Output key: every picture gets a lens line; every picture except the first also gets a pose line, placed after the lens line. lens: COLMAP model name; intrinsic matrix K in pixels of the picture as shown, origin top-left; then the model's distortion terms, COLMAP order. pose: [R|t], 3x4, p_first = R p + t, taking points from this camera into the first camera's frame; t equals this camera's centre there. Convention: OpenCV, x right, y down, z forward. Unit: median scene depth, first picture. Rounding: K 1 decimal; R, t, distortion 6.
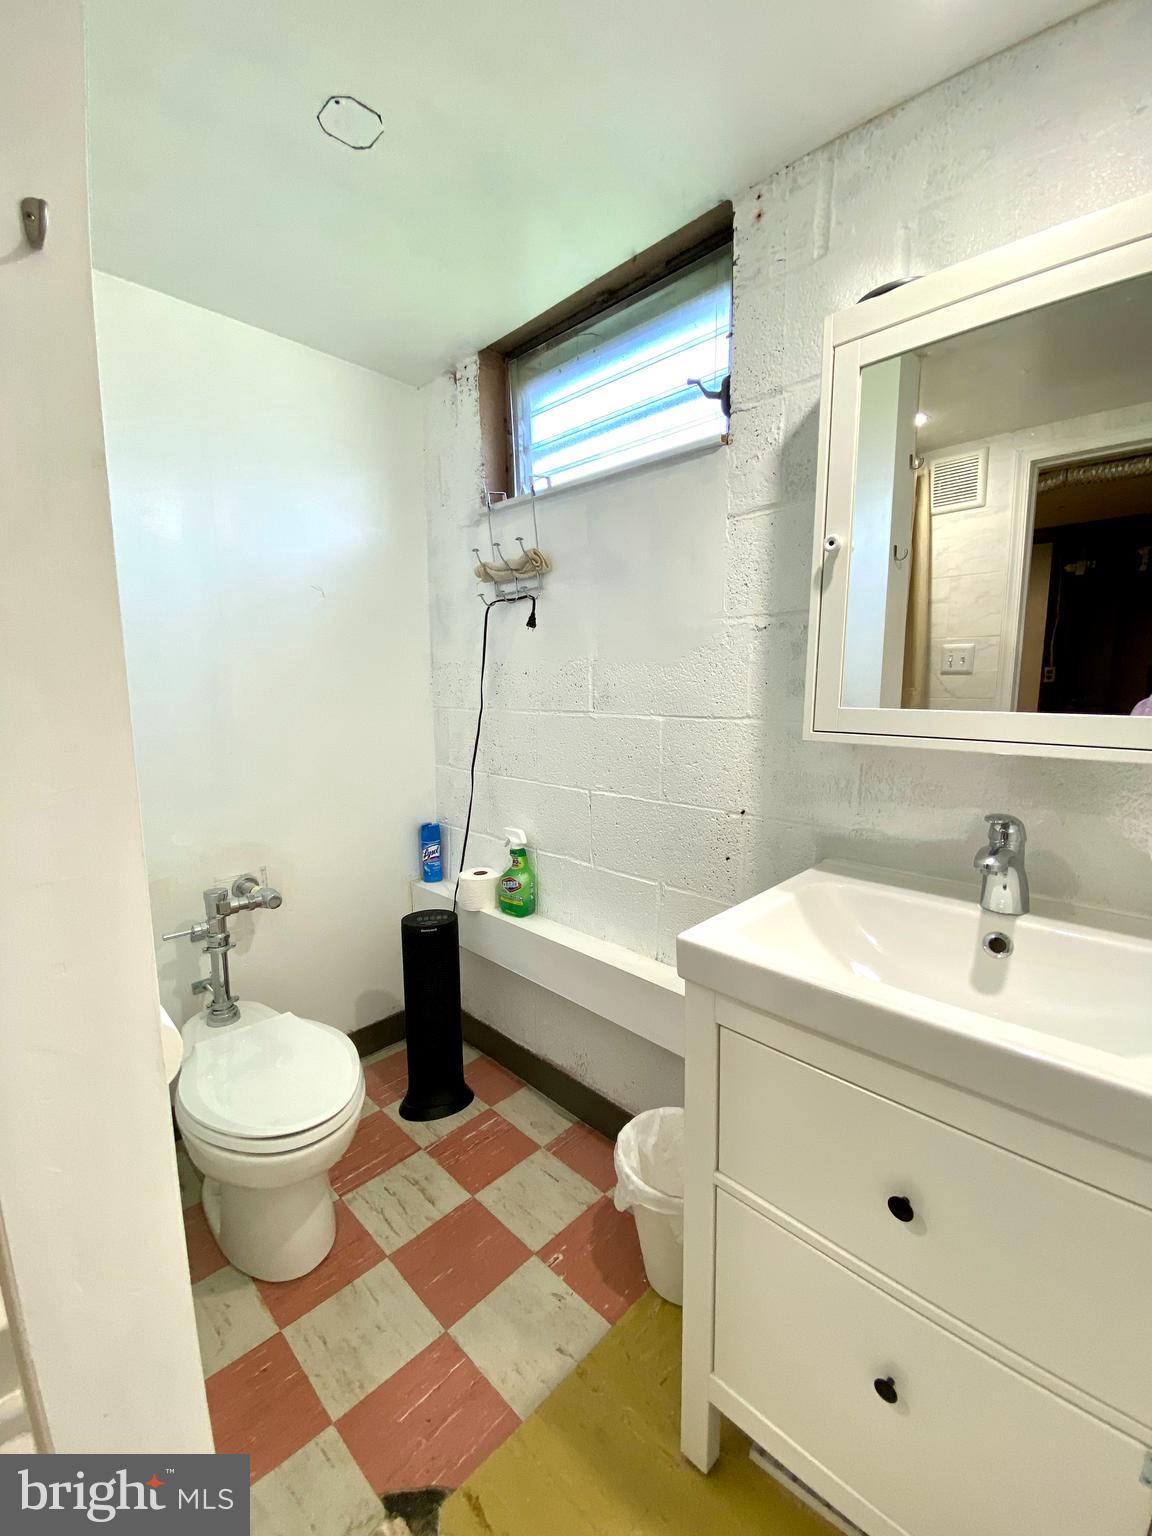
lens RADIAL K [[624.5, 0, 577.5], [0, 624.5, 769.9], [0, 0, 1]] dist [0.025511, -0.023520]
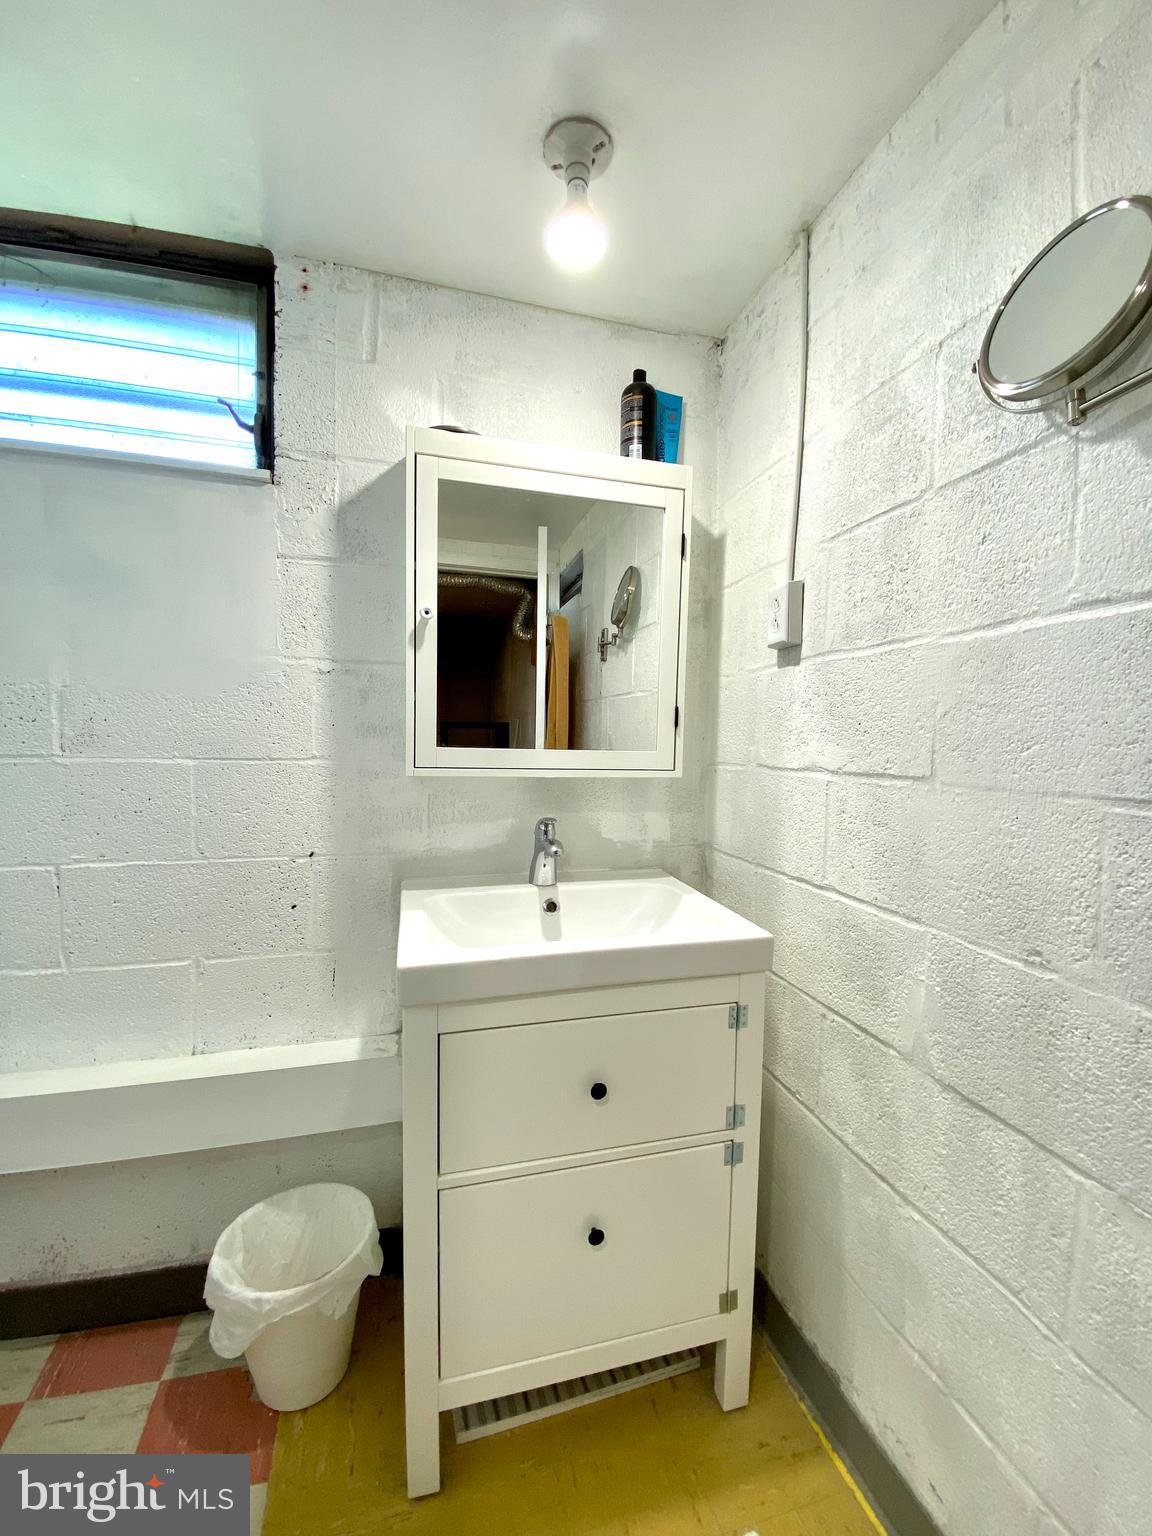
lens RADIAL K [[624.5, 0, 577.5], [0, 624.5, 769.9], [0, 0, 1]] dist [0.025511, -0.023520]
pose [[0.495020, -0.036352, 0.868121, -0.411095], [0.099163, 0.994960, -0.014881, -0.008960], [-0.863205, 0.093452, 0.496130, 0.143619]]
